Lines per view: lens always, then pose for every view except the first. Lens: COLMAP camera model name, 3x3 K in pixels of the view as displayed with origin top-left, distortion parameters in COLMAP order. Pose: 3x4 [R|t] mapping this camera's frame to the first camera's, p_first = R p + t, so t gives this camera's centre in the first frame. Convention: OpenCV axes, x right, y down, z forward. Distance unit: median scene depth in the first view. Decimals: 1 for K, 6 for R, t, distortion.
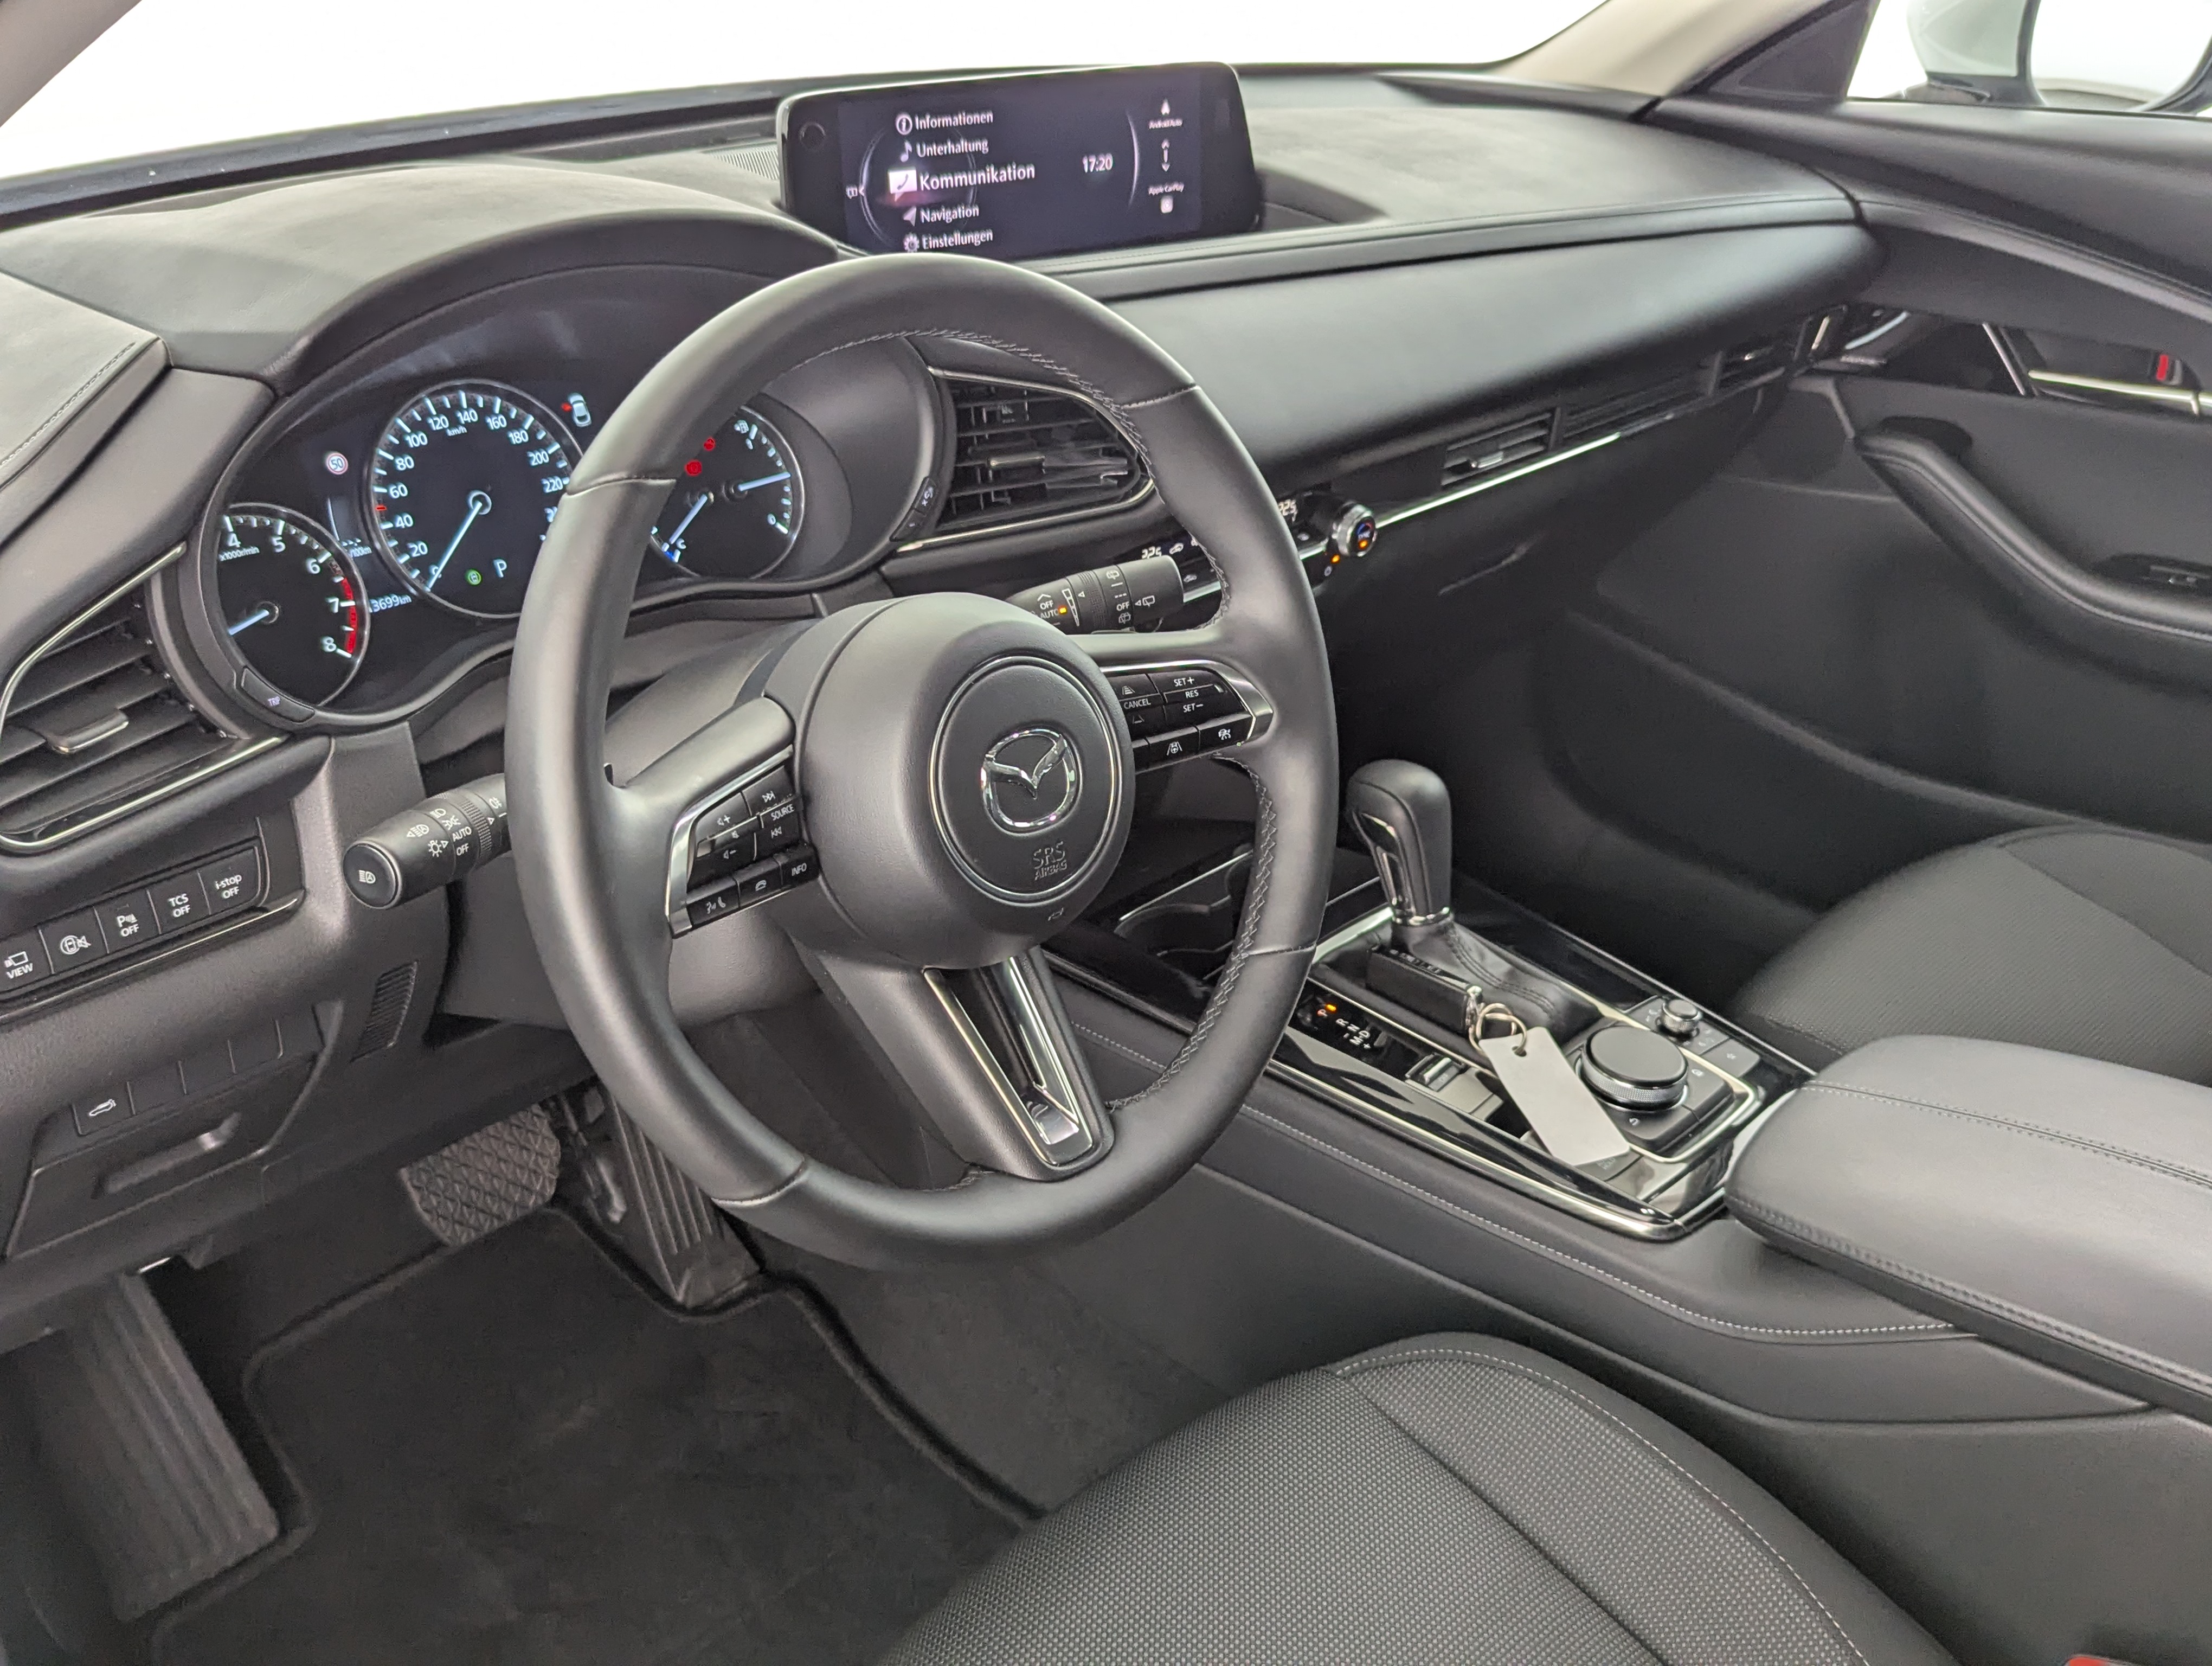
lens RADIAL K [[2016.8, 0, 1102.9], [0, 2016.8, 762.2], [0, 0, 1]] dist [0.081454, -0.070296]
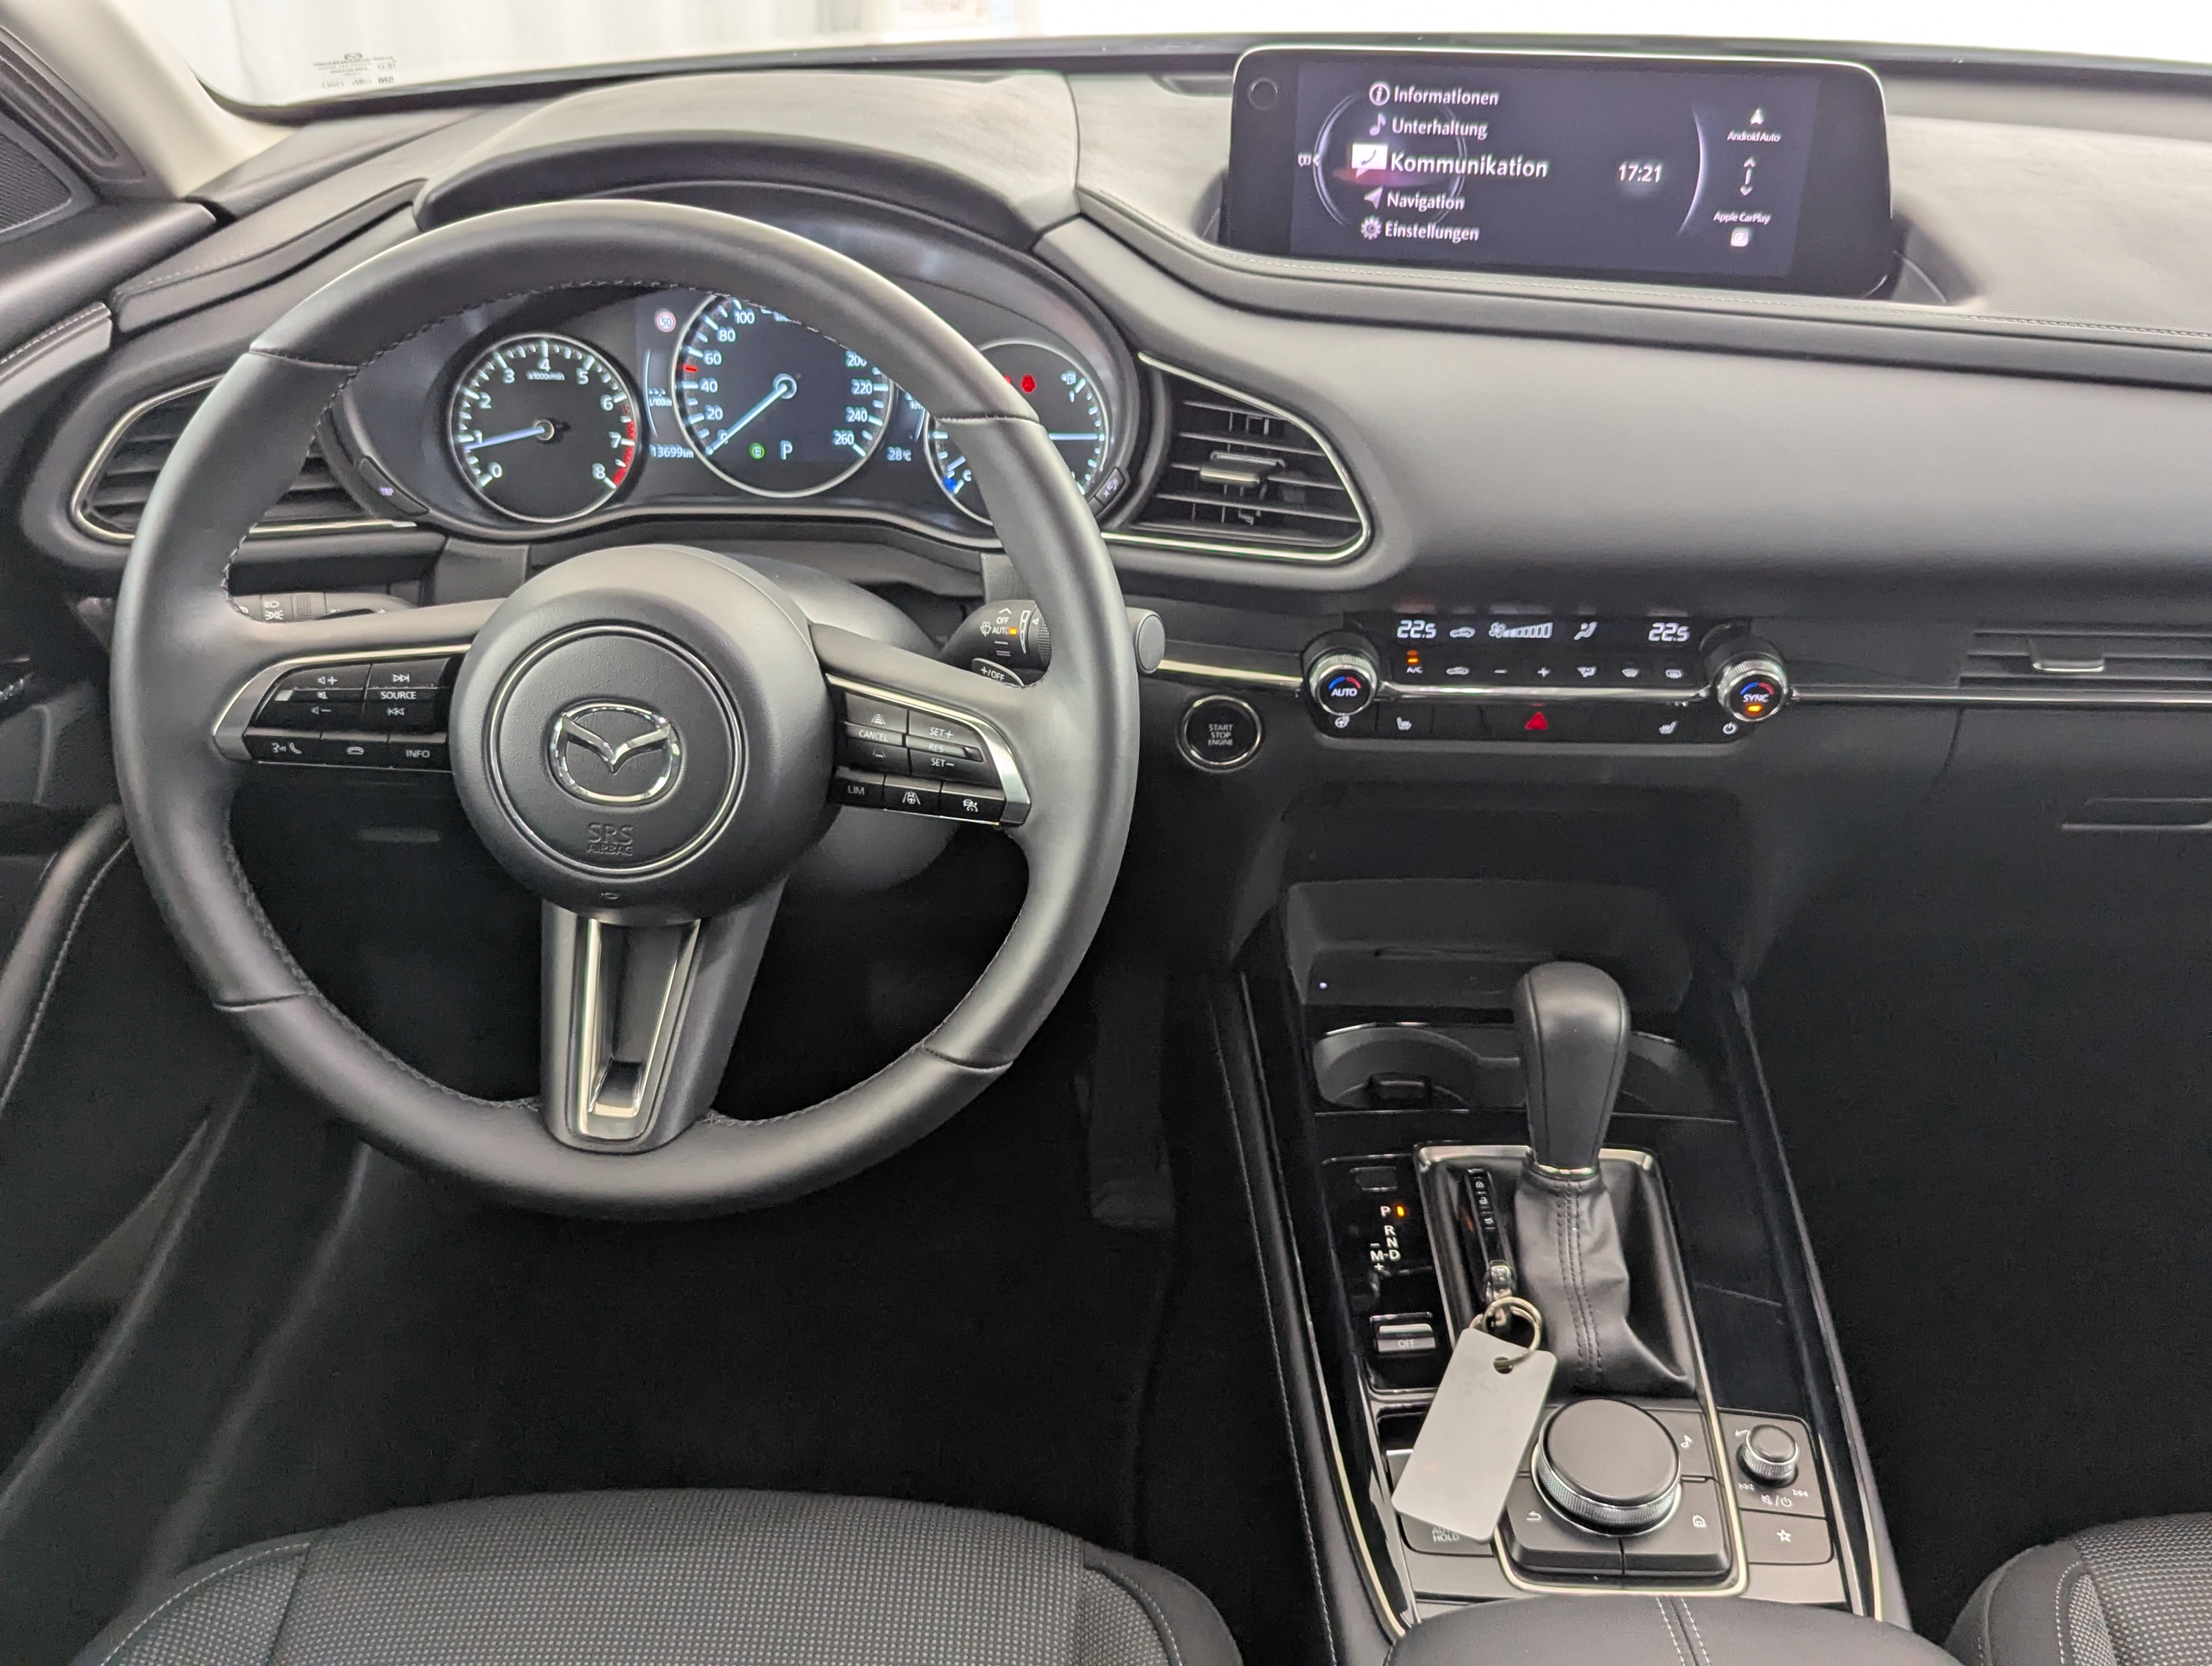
lens RADIAL K [[2027.9, 0, 1143.5], [0, 2027.9, 798.6], [0, 0, 1]] dist [0.050911, -0.010416]
pose [[0.687492, 0.348896, -0.636888, 0.537101], [-0.315598, 0.933419, 0.170666, -0.152791], [0.654028, 0.083669, 0.751829, 0.299175]]
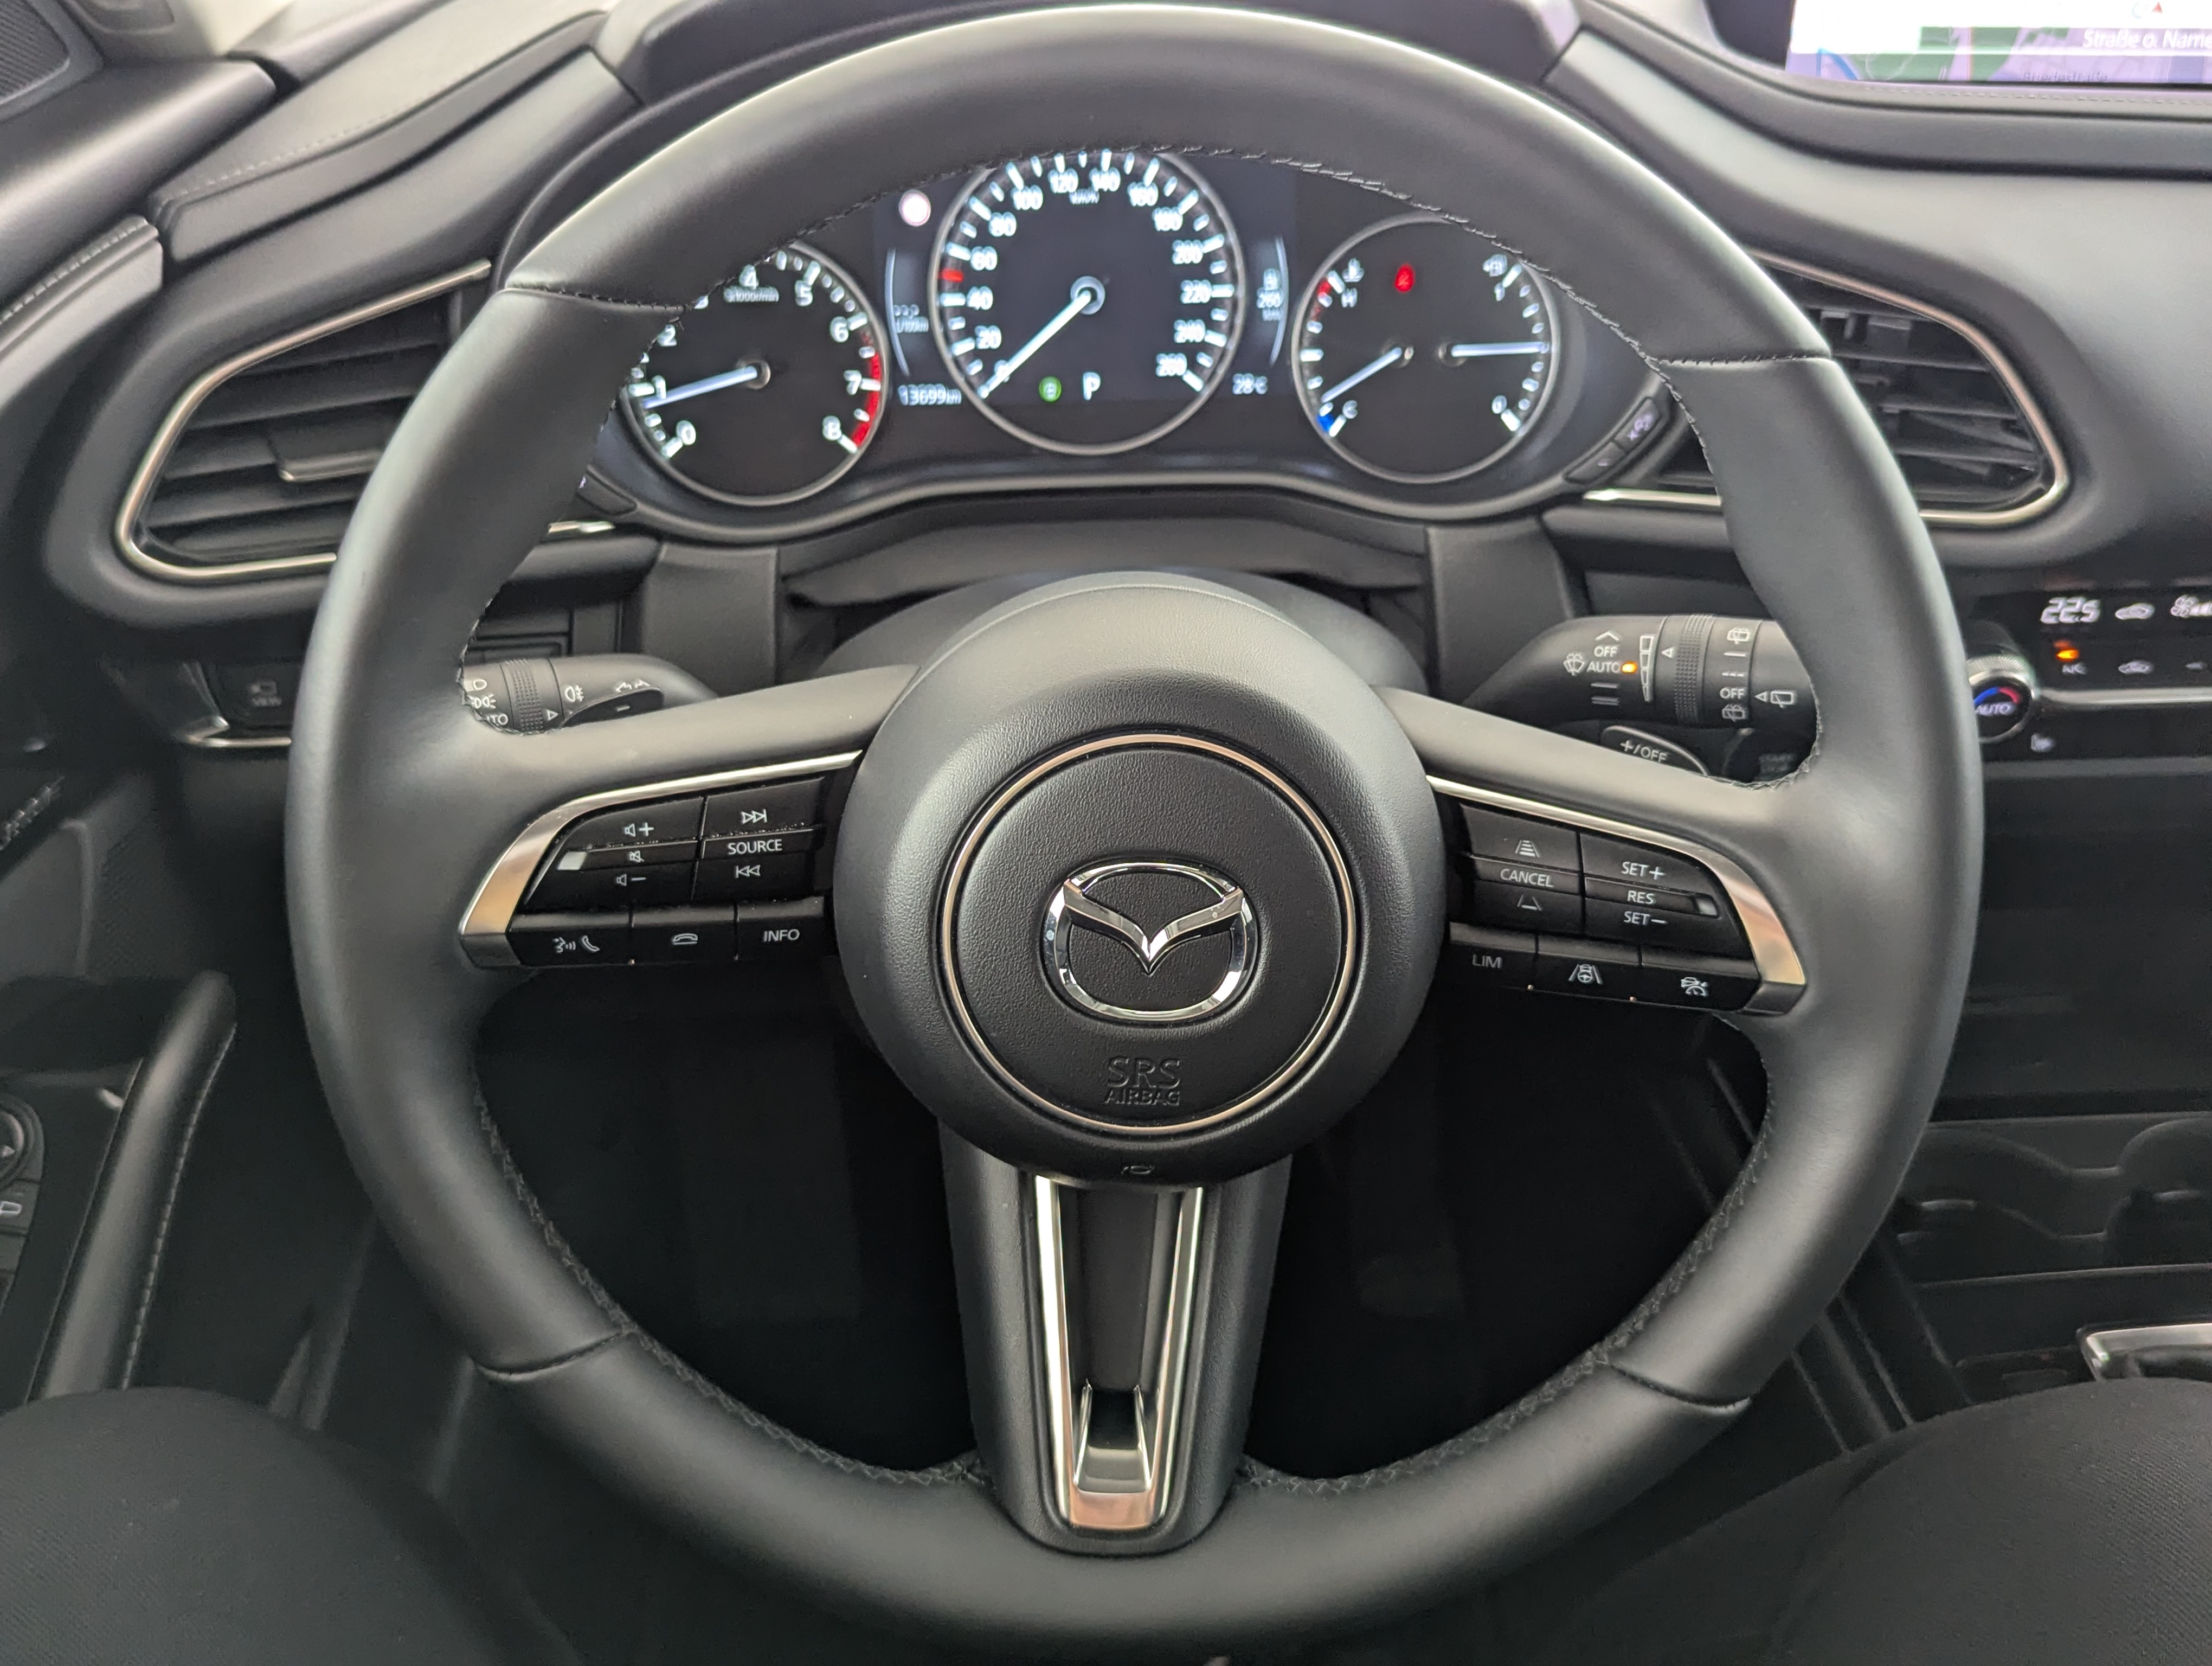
lens RADIAL K [[2095.2, 0, 1147.1], [0, 2095.2, 756.2], [0, 0, 1]] dist [0.030859, -0.001219]
pose [[0.736310, 0.334822, -0.587999, 0.210666], [-0.278431, 0.941936, 0.187703, -0.108097], [0.616704, 0.025510, 0.786781, 0.361648]]
